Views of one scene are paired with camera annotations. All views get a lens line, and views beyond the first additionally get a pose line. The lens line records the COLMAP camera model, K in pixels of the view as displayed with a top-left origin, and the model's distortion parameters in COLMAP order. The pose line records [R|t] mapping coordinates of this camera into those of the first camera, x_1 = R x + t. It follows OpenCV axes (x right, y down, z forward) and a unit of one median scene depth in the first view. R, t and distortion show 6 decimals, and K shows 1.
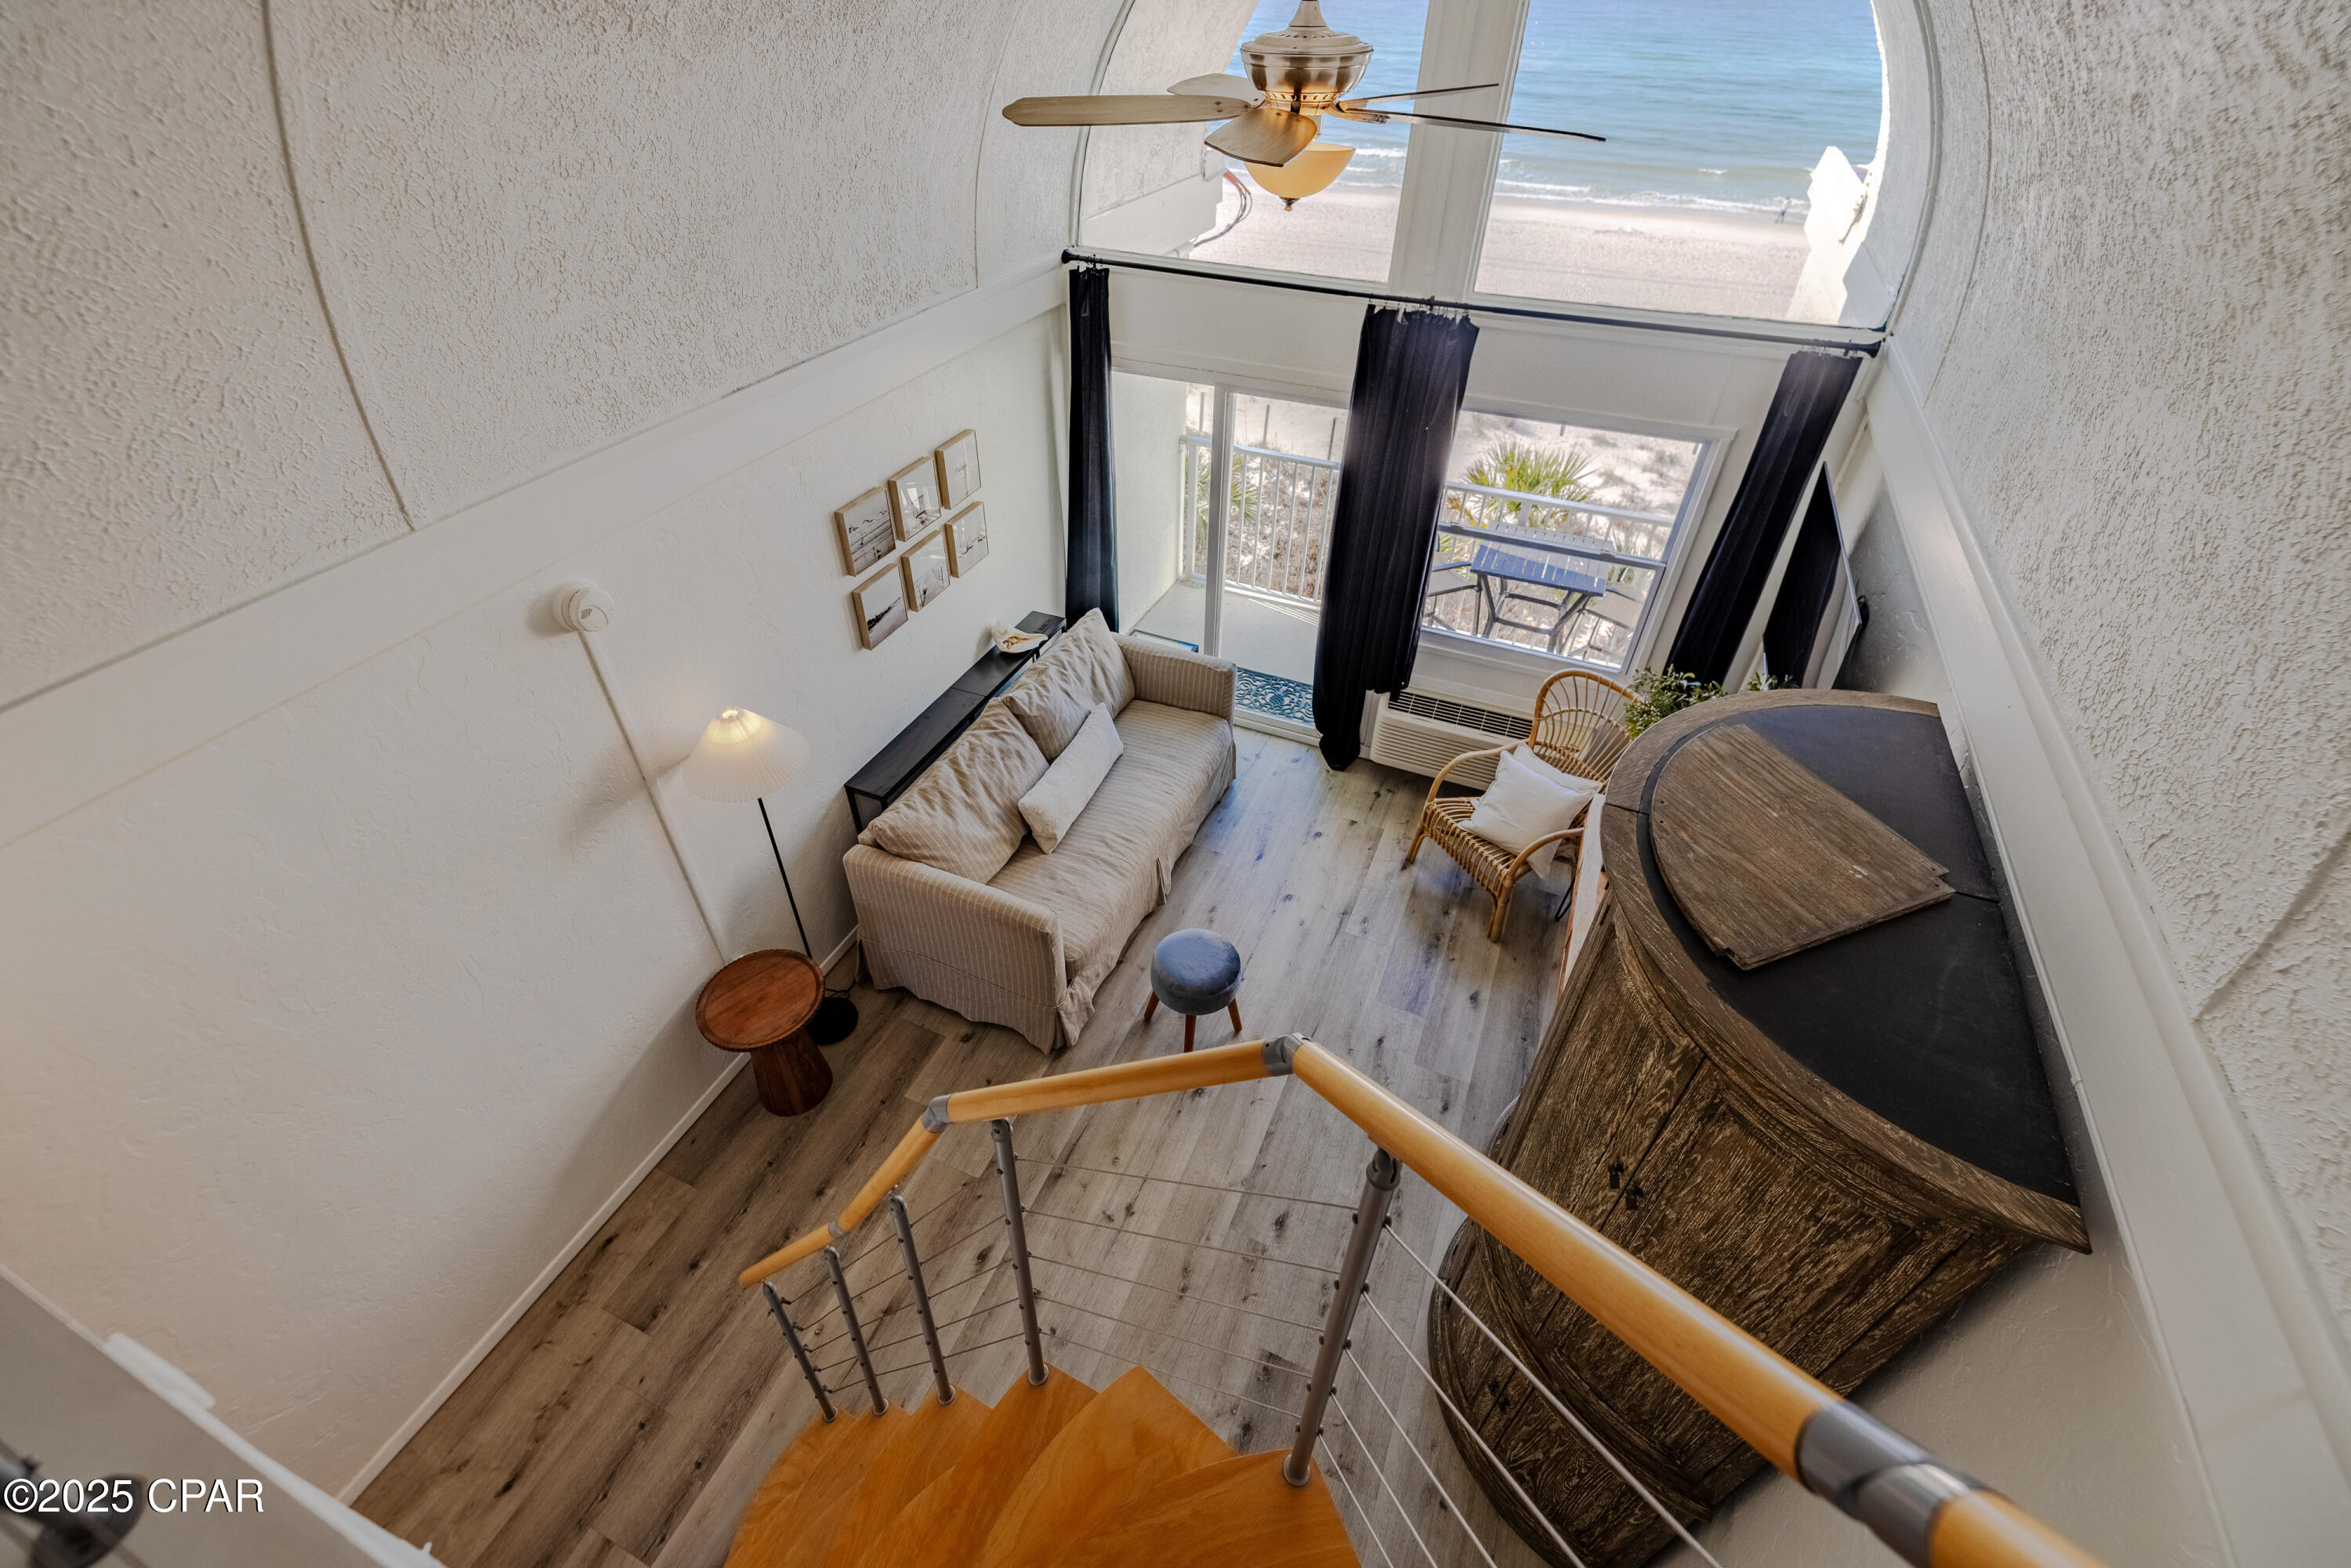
lens RADIAL K [[990.9, 0, 1157.0], [0, 990.9, 774.2], [0, 0, 1]] dist [0.002440, -0.000390]
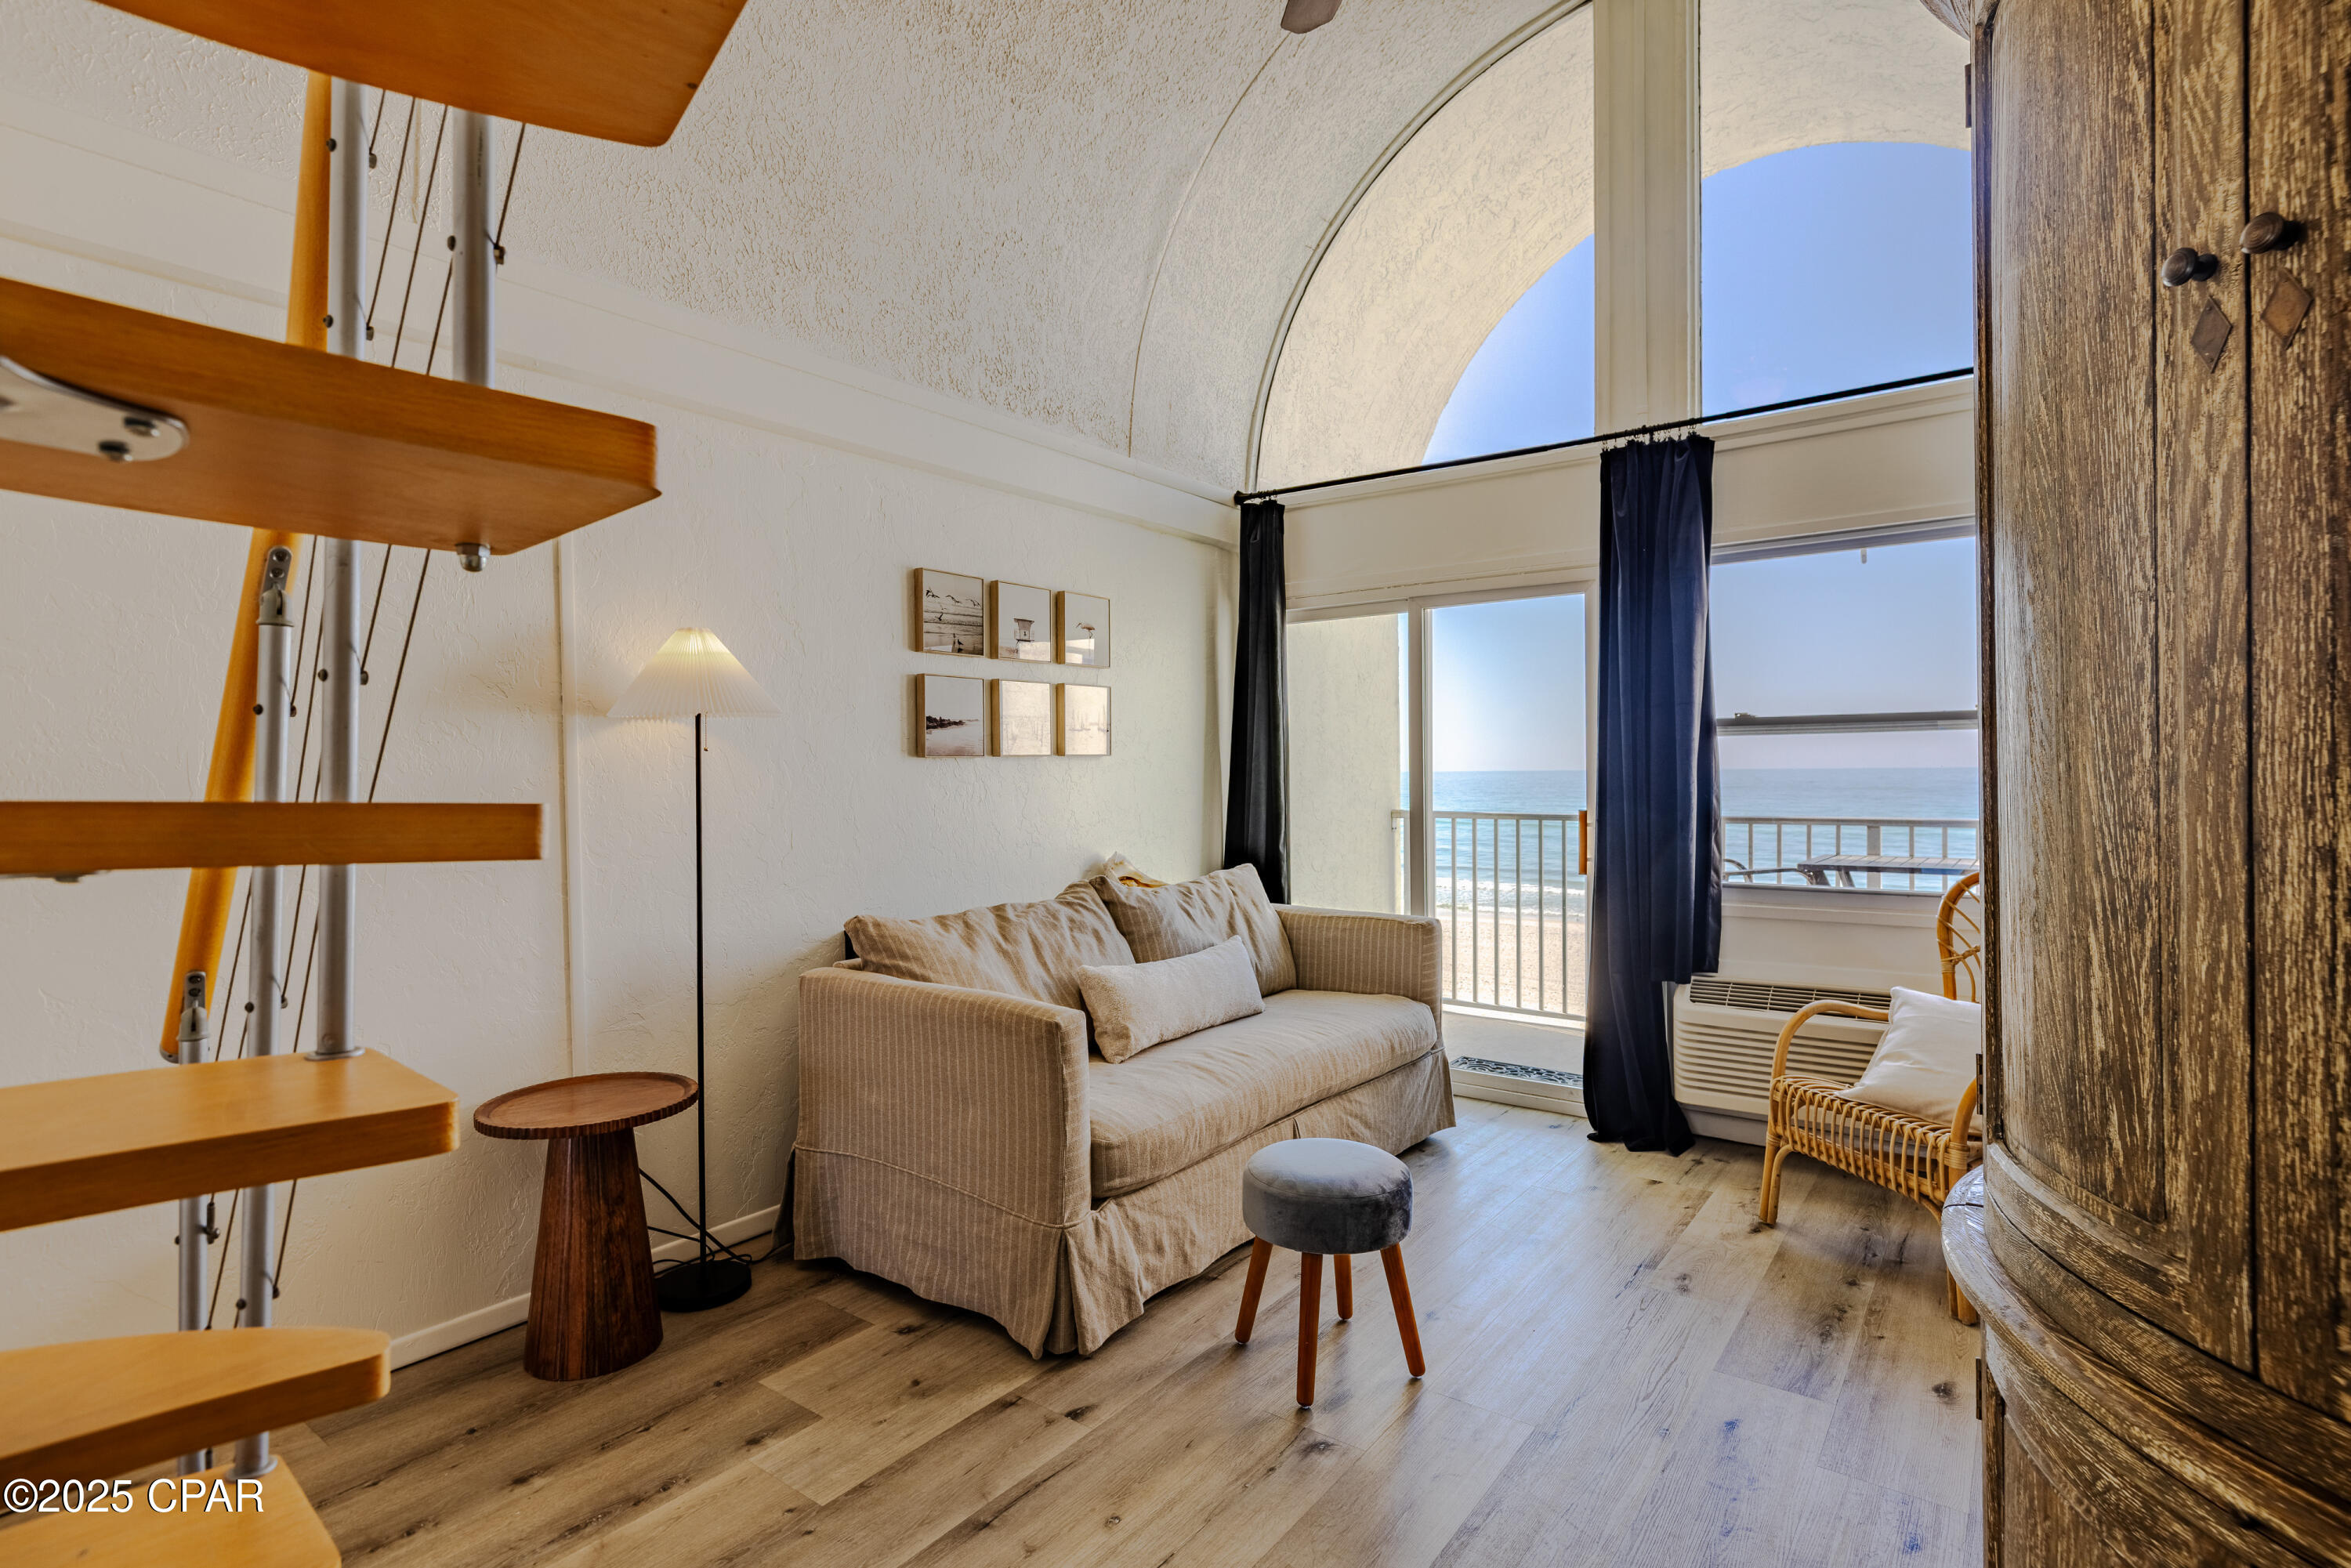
lens RADIAL K [[1163.6, 0, 1161.1], [0, 1163.6, 780.9], [0, 0, 1]] dist [-0.000756, -0.000279]
pose [[0.972832, -0.012463, -0.231175, 0.096112], [-0.135436, 0.779211, -0.611953, 0.405037], [0.187761, 0.626637, 0.756354, 0.353007]]
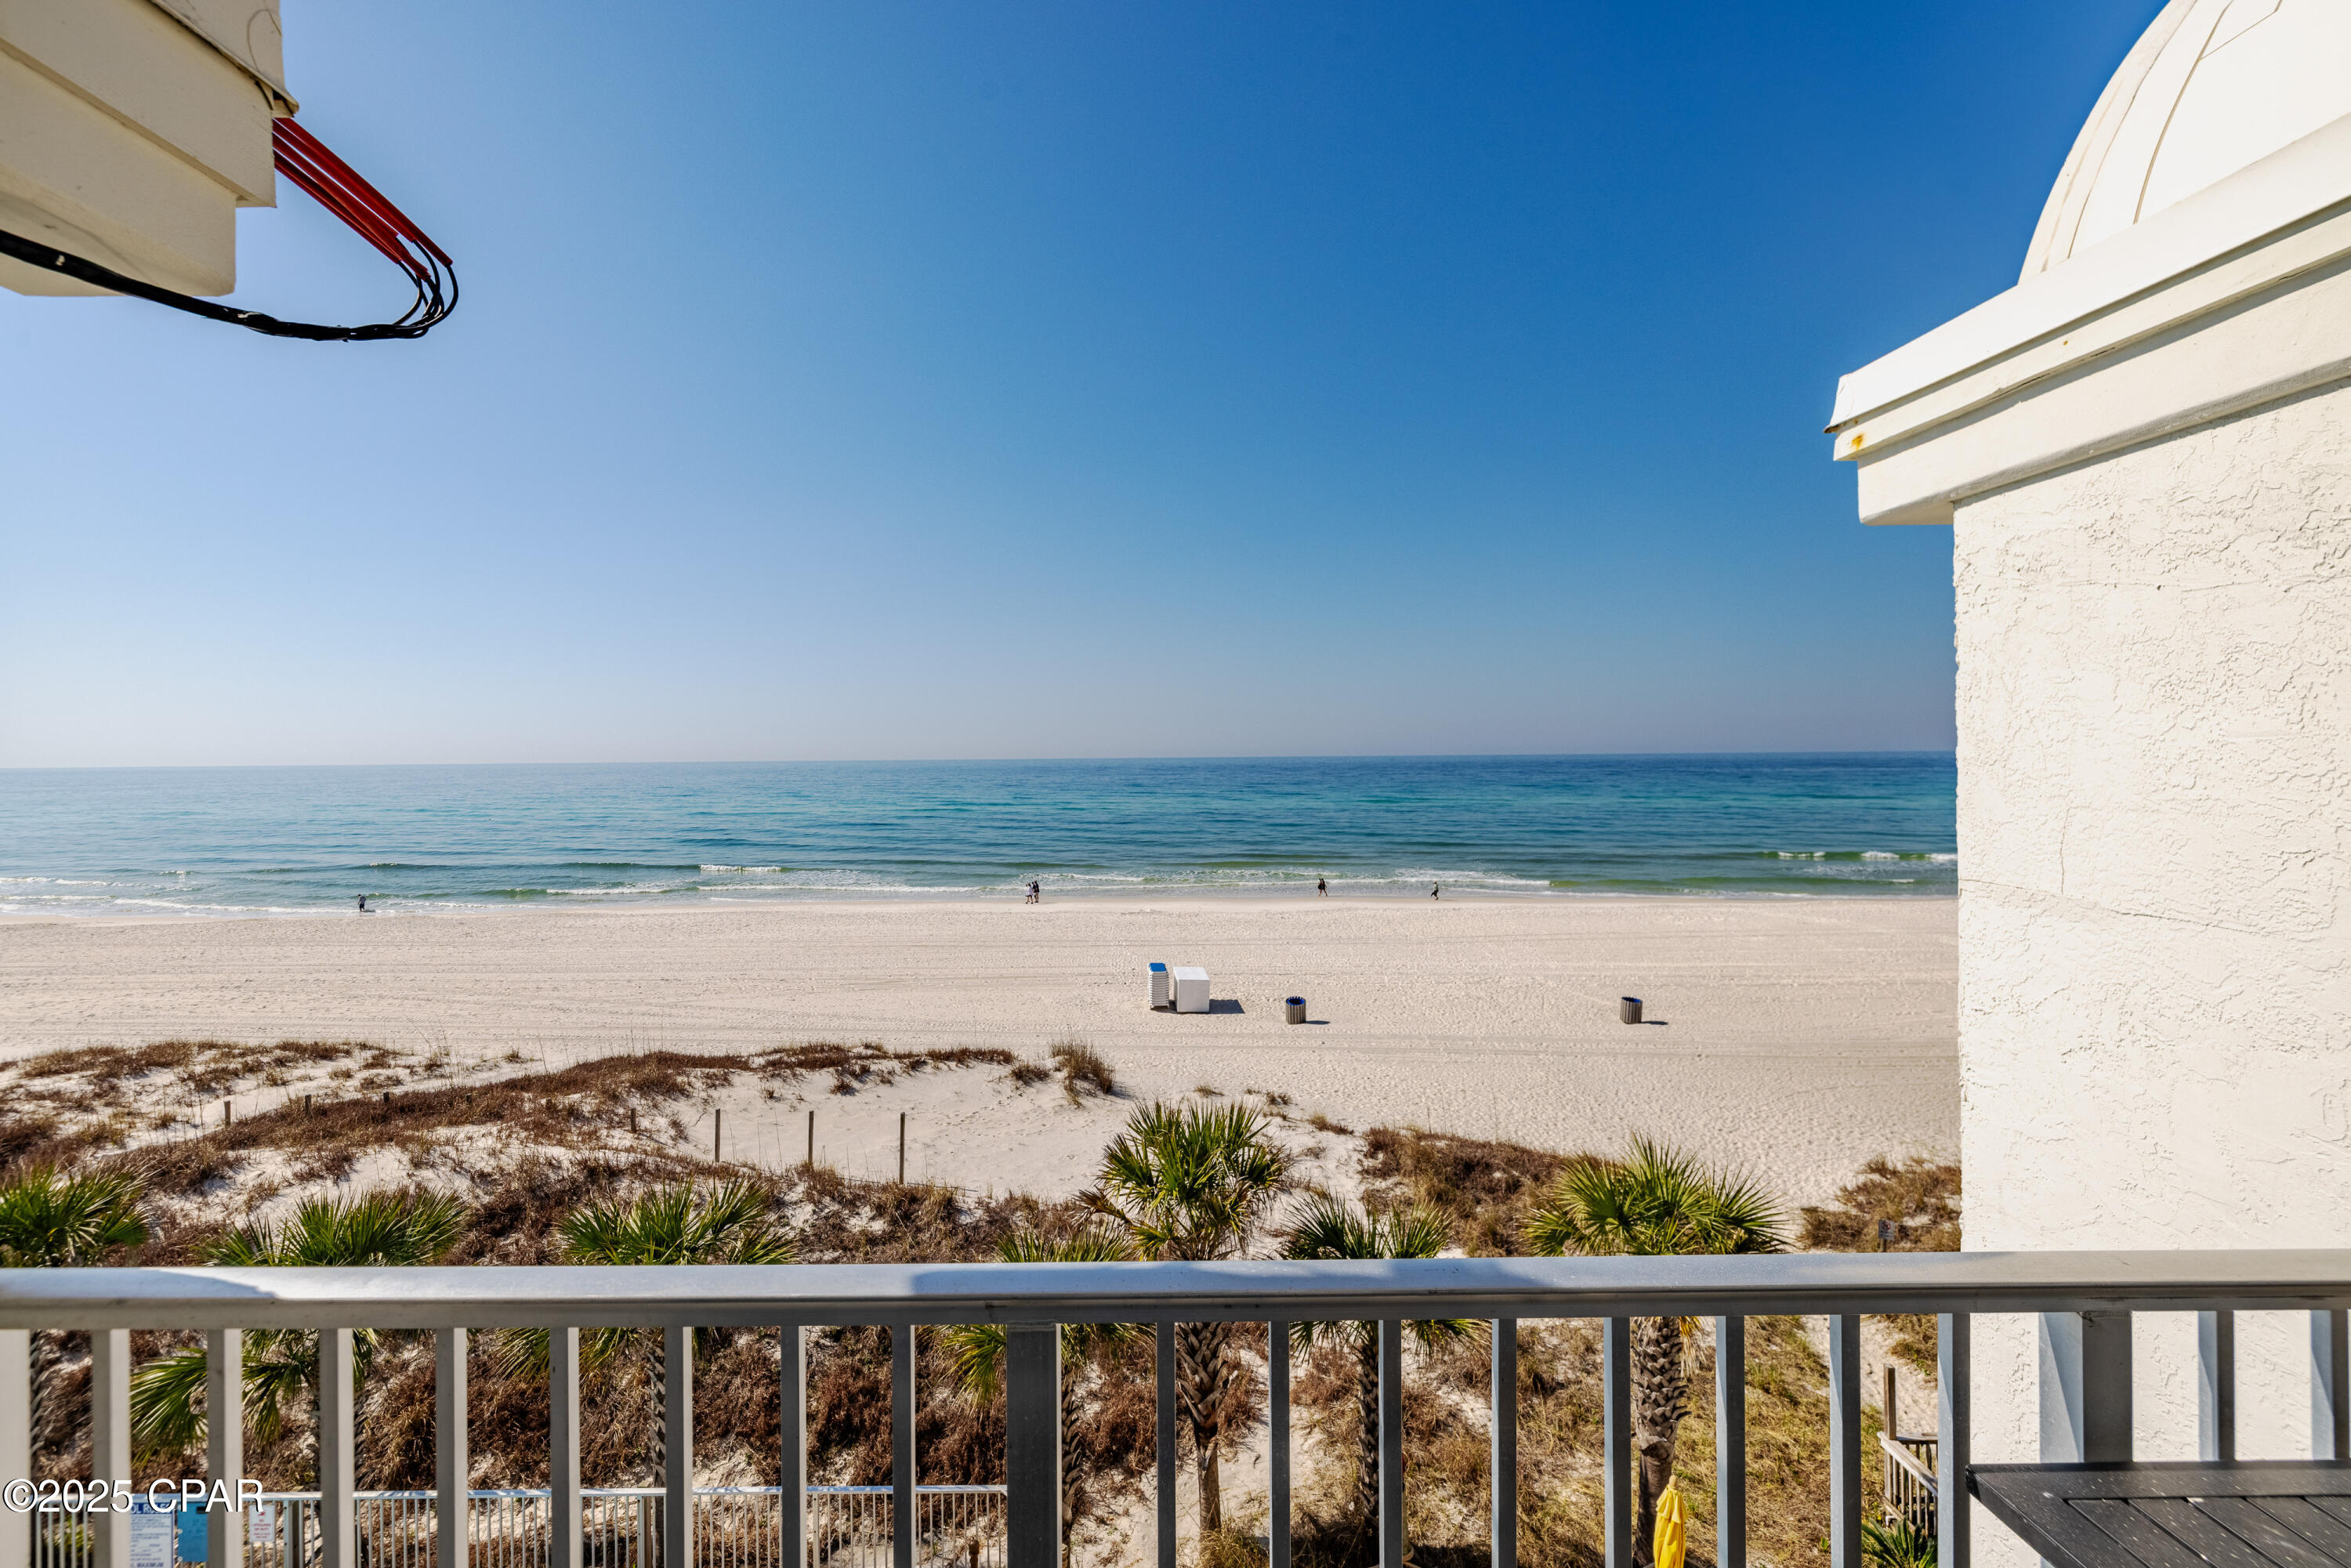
lens RADIAL K [[990.9, 0, 1157.3], [0, 990.9, 738.5], [0, 0, 1]] dist [0.002440, -0.000390]
pose [[0.909227, -0.002350, 0.416295, 0.225353], [0.271950, 0.760481, -0.589671, -0.420843], [-0.315198, 0.649356, 0.692089, 1.252462]]
